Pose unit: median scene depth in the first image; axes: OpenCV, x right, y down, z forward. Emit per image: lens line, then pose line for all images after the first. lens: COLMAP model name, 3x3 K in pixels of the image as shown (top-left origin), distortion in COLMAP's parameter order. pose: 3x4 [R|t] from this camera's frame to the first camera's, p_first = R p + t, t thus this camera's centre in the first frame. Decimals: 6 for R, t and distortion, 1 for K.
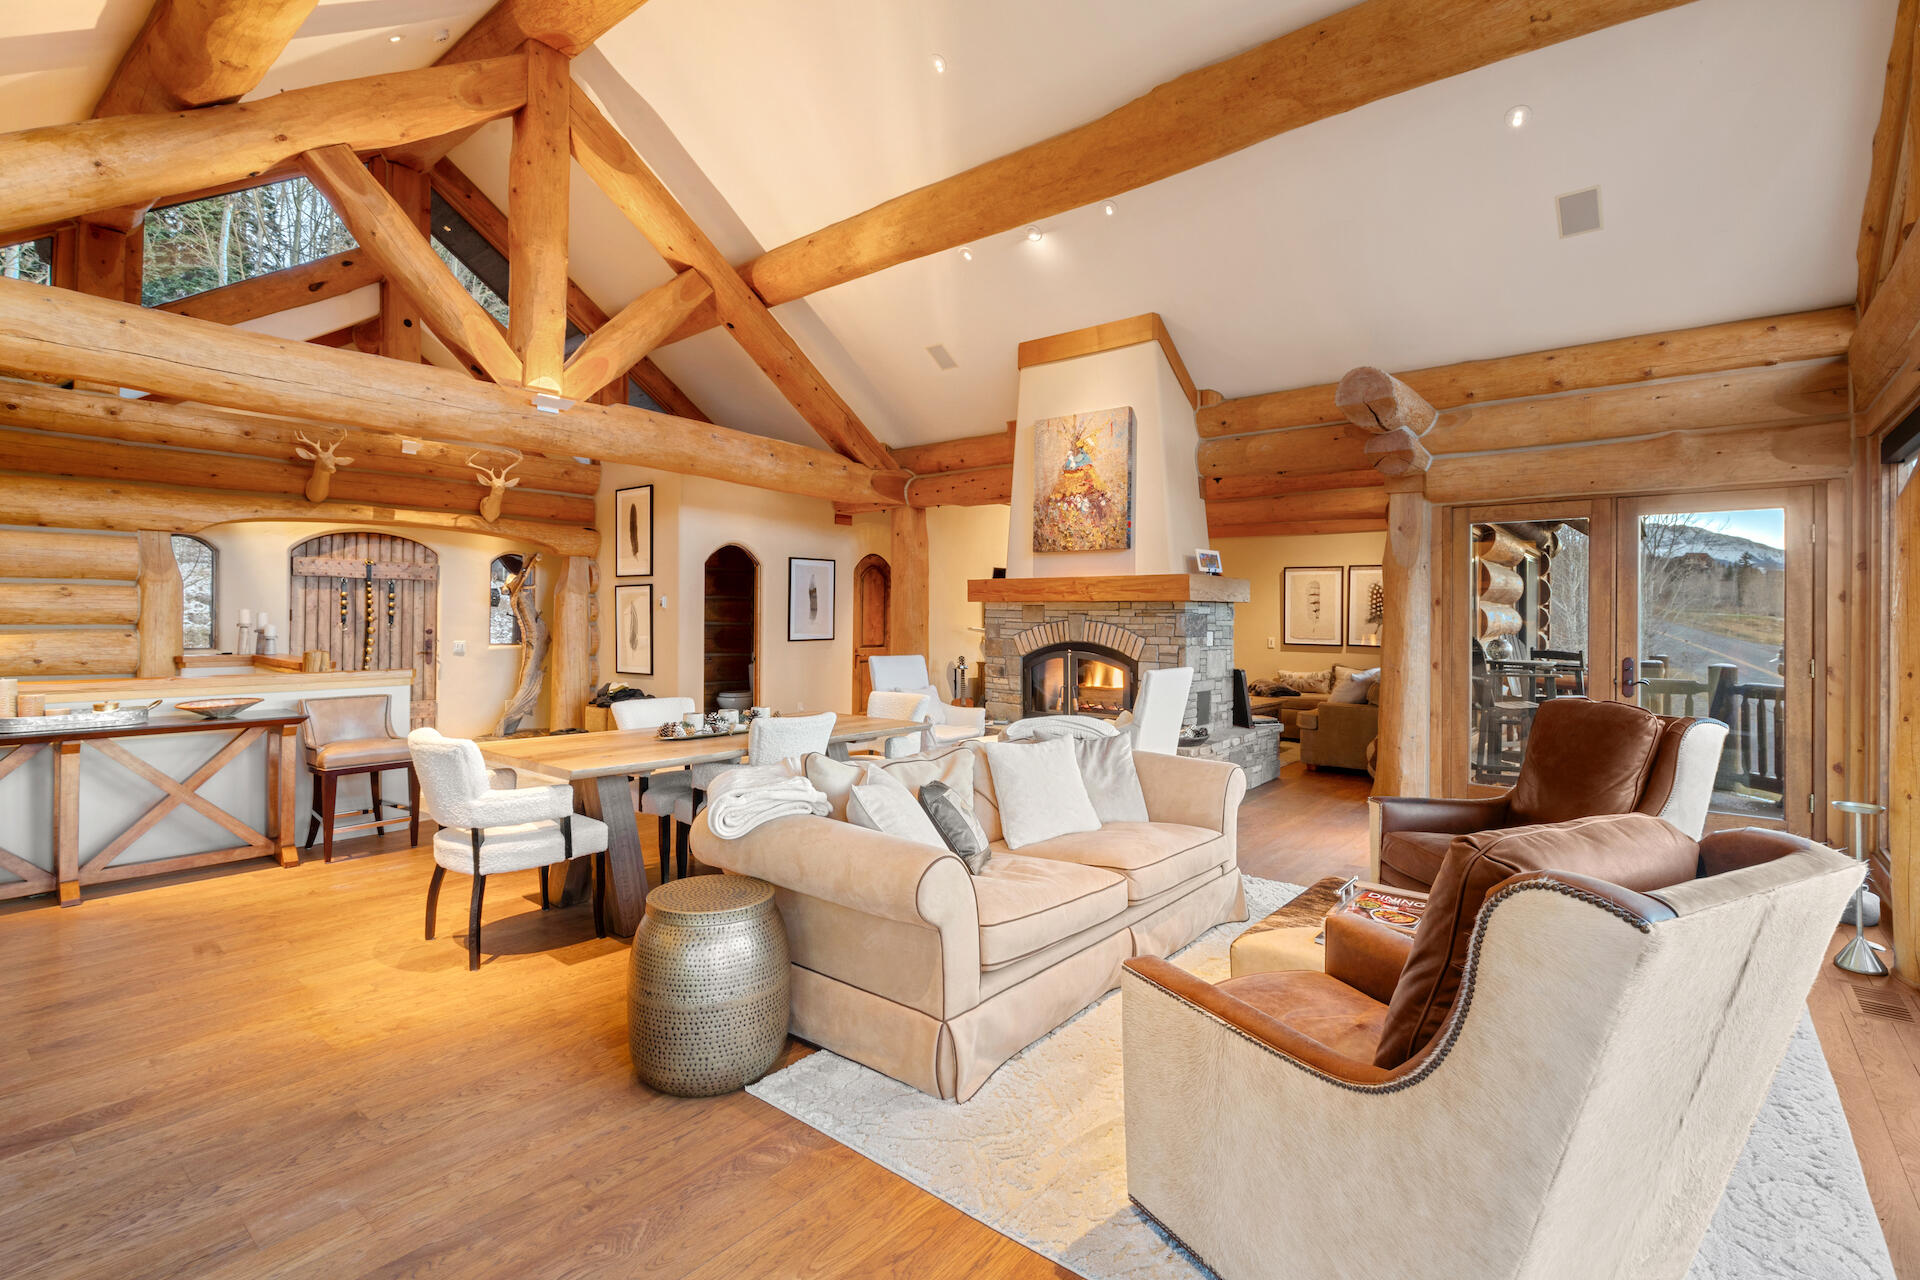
lens RADIAL K [[871.8, 0, 955.1], [0, 871.8, 615.0], [0, 0, 1]] dist [0.001454, 0.000153]
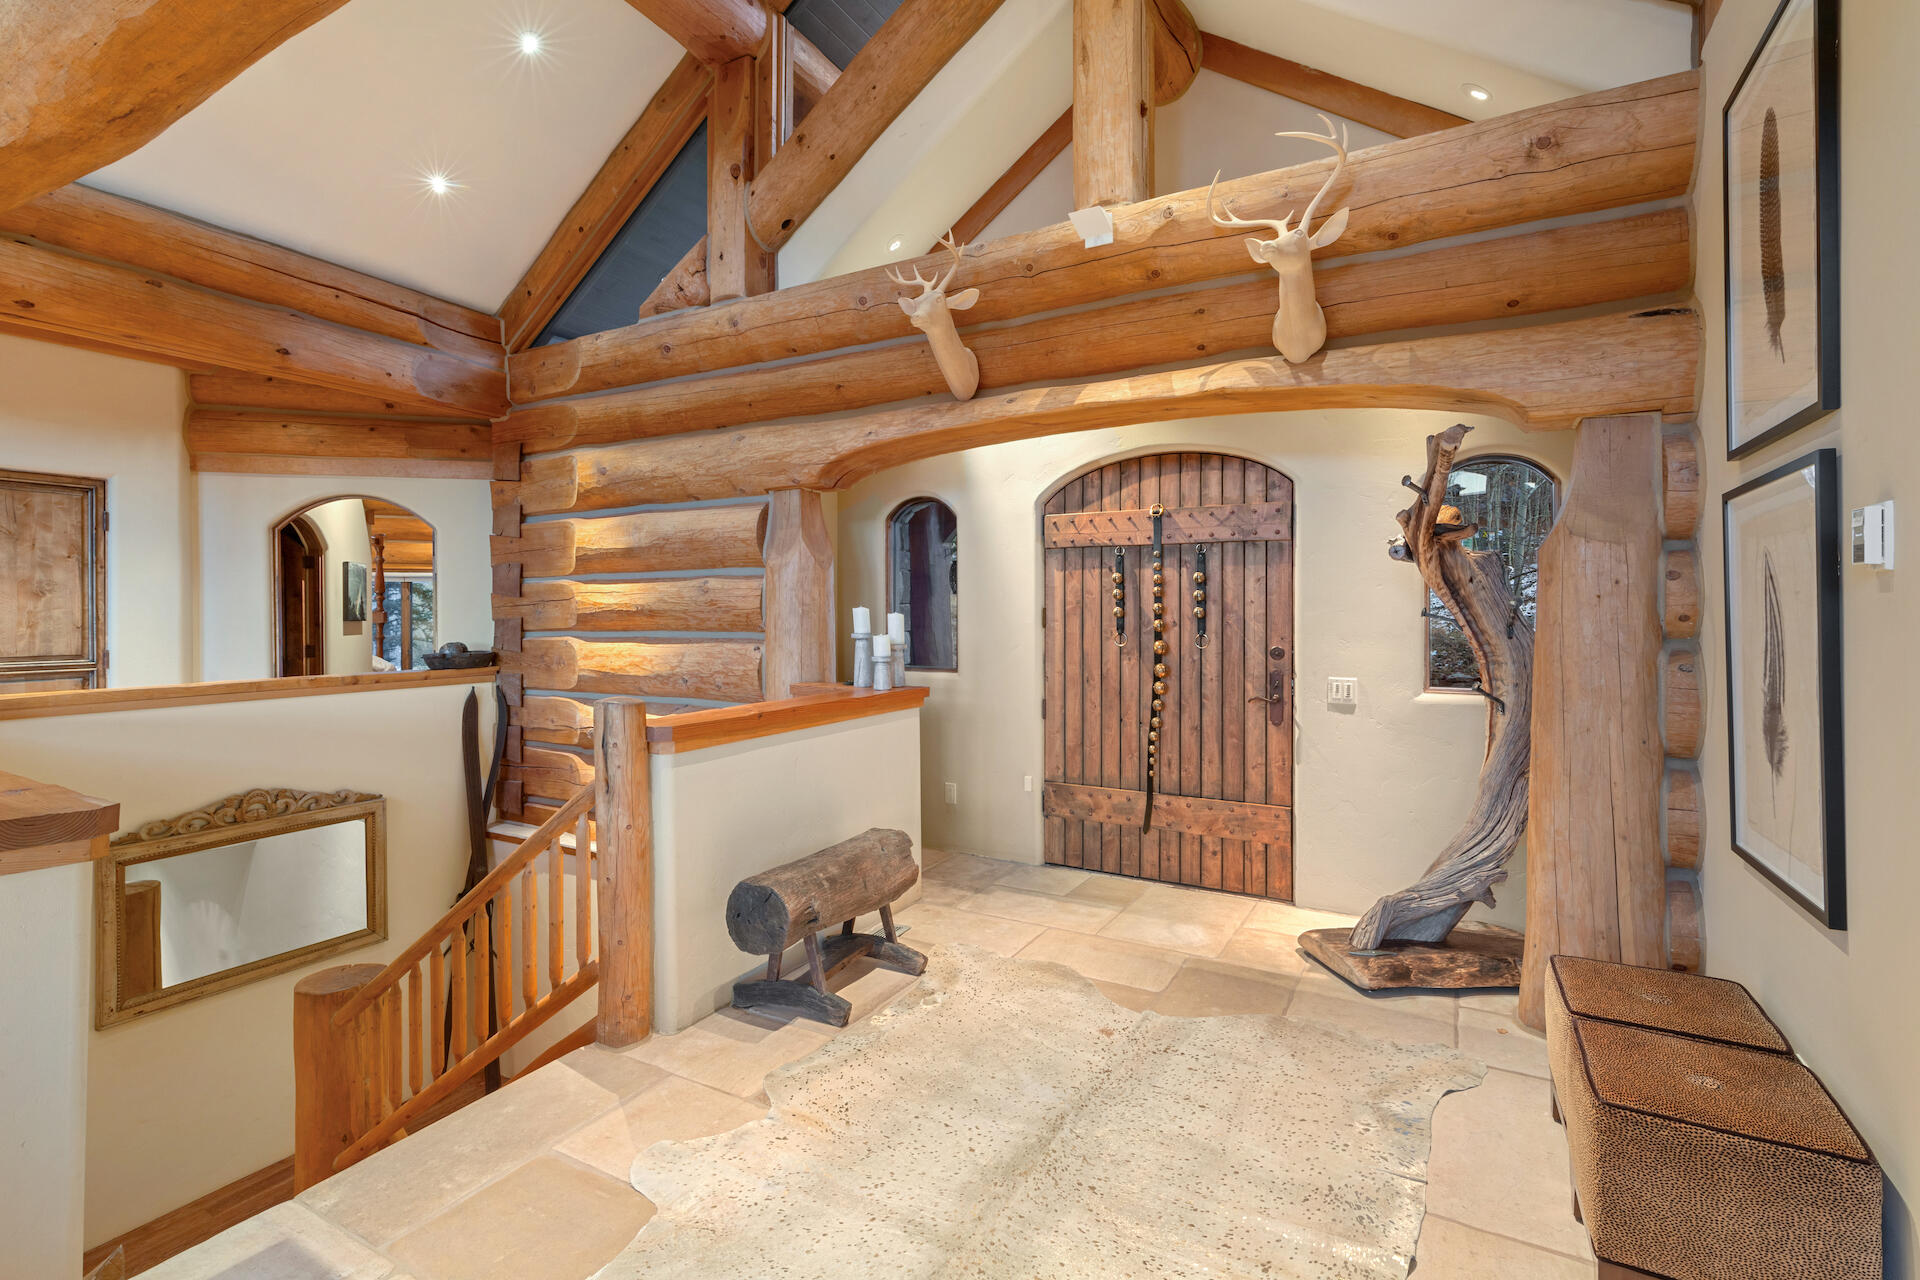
lens RADIAL K [[871.8, 0, 955.1], [0, 871.8, 615.0], [0, 0, 1]] dist [0.001454, 0.000153]
pose [[0.177041, -0.007296, -0.984176, -0.194362], [0.002347, 0.999973, -0.006991, 0.001916], [0.984201, -0.001072, 0.177053, 0.779180]]
